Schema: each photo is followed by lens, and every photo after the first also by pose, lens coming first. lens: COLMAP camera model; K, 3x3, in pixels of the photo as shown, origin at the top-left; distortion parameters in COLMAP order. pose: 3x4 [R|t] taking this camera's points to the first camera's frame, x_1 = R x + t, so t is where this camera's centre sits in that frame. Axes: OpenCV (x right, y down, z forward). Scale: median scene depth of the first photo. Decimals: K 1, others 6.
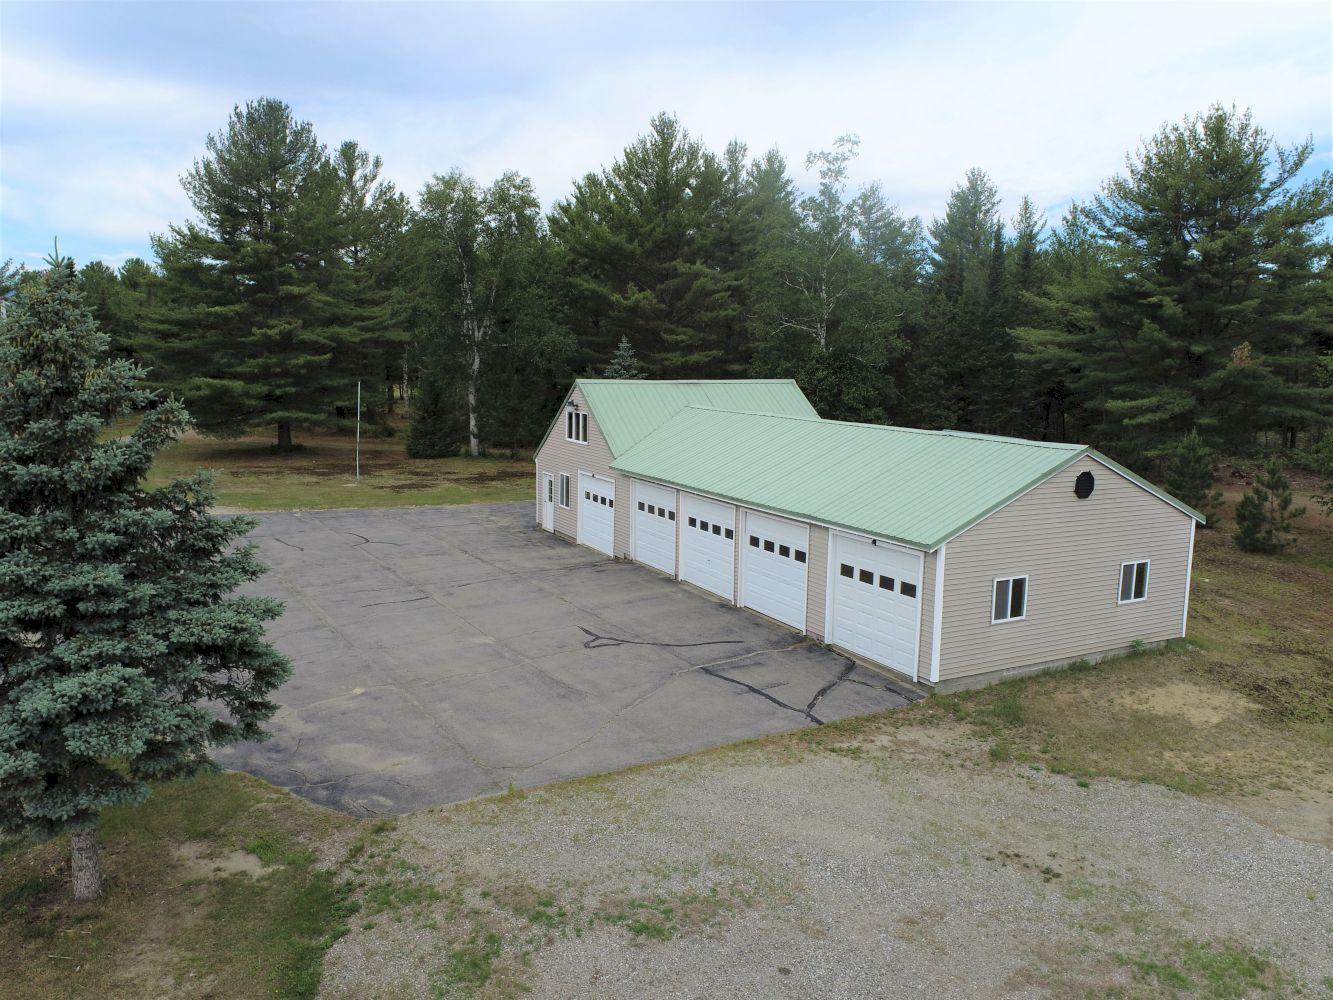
lens RADIAL K [[1028.0, 0, 666.5], [0, 1028.0, 500.0], [0, 0, 1]] dist [-0.011480, 0.012755]
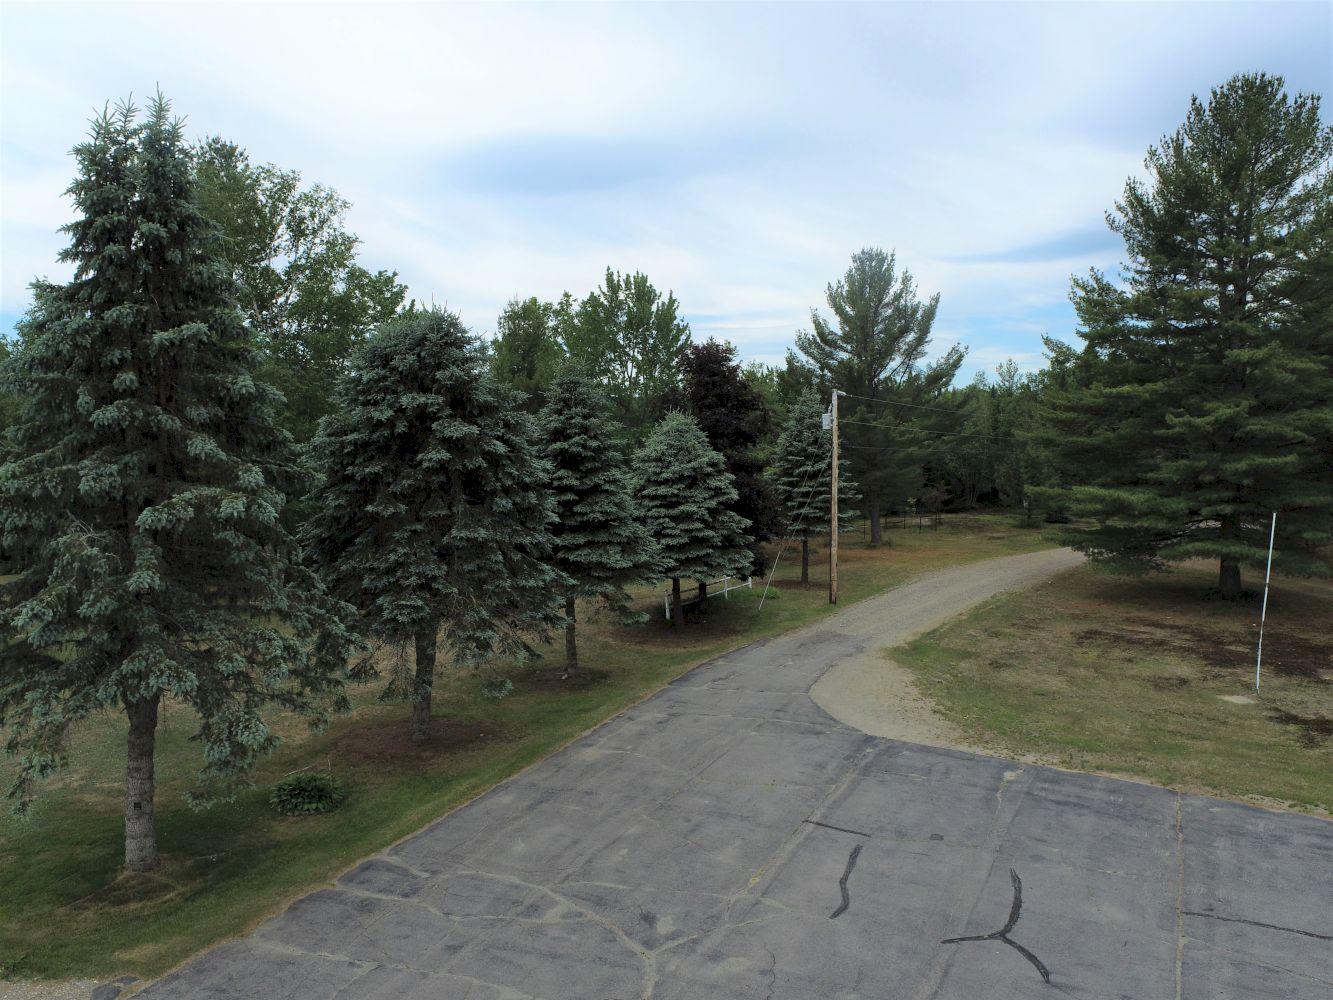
lens RADIAL K [[1028.0, 0, 666.5], [0, 1028.0, 500.0], [0, 0, 1]] dist [-0.011480, 0.012755]
pose [[0.534467, 0.051136, -0.843641, -0.011871], [-0.121179, 0.992492, -0.016612, -0.060277], [0.836457, 0.111110, 0.536651, 0.363908]]
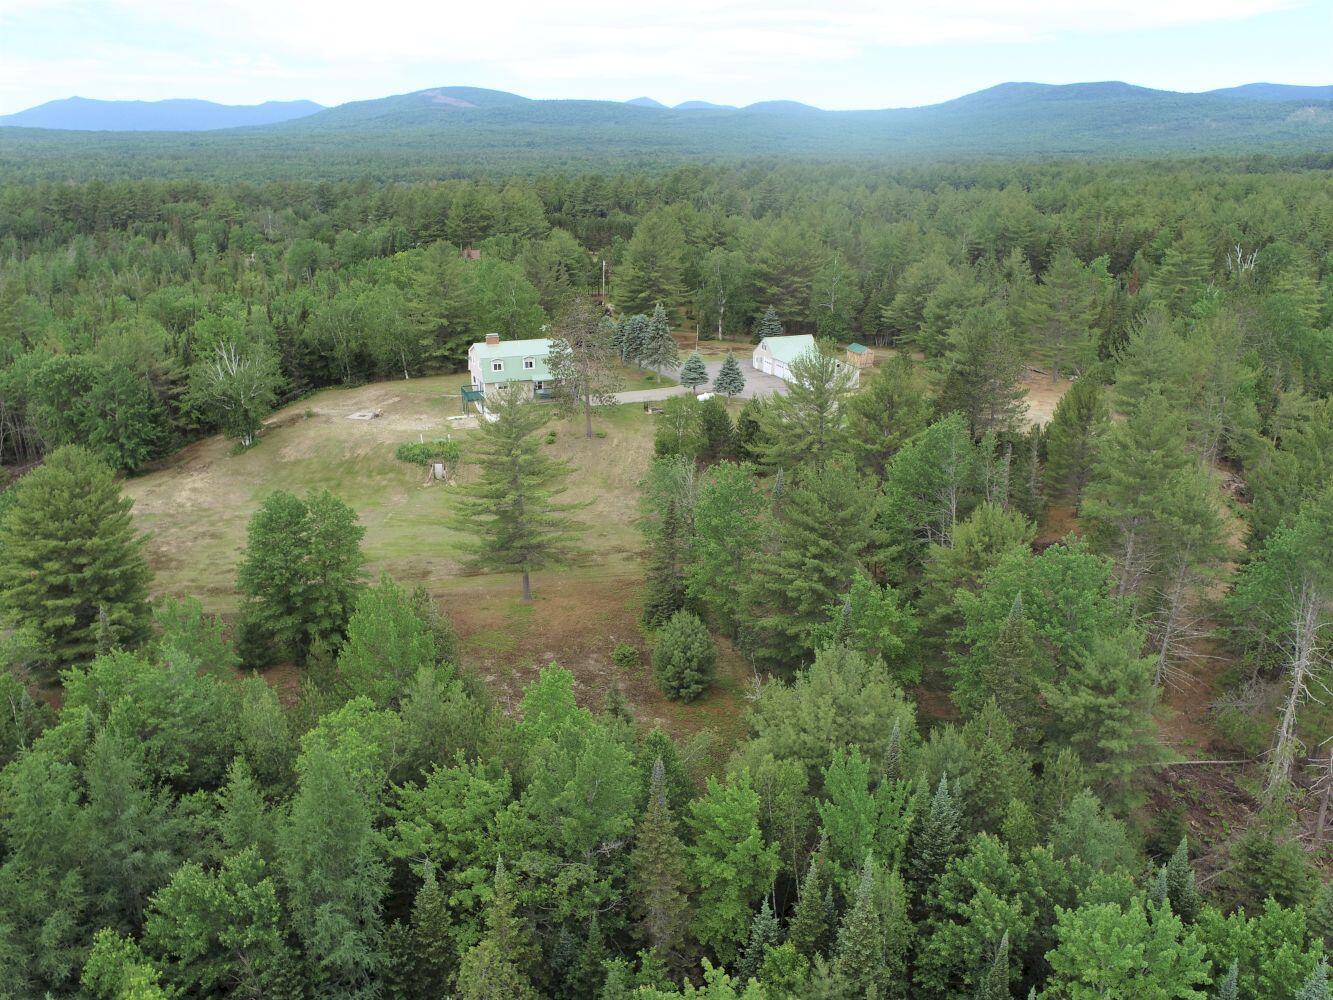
lens RADIAL K [[1028.0, 0, 666.5], [0, 1028.0, 500.0], [0, 0, 1]] dist [-0.011480, 0.012755]
pose [[0.993248, 0.023992, -0.113498, 0.012940], [-0.002775, 0.983013, 0.183513, -0.138733], [0.115973, -0.181959, 0.976443, -2.155024]]
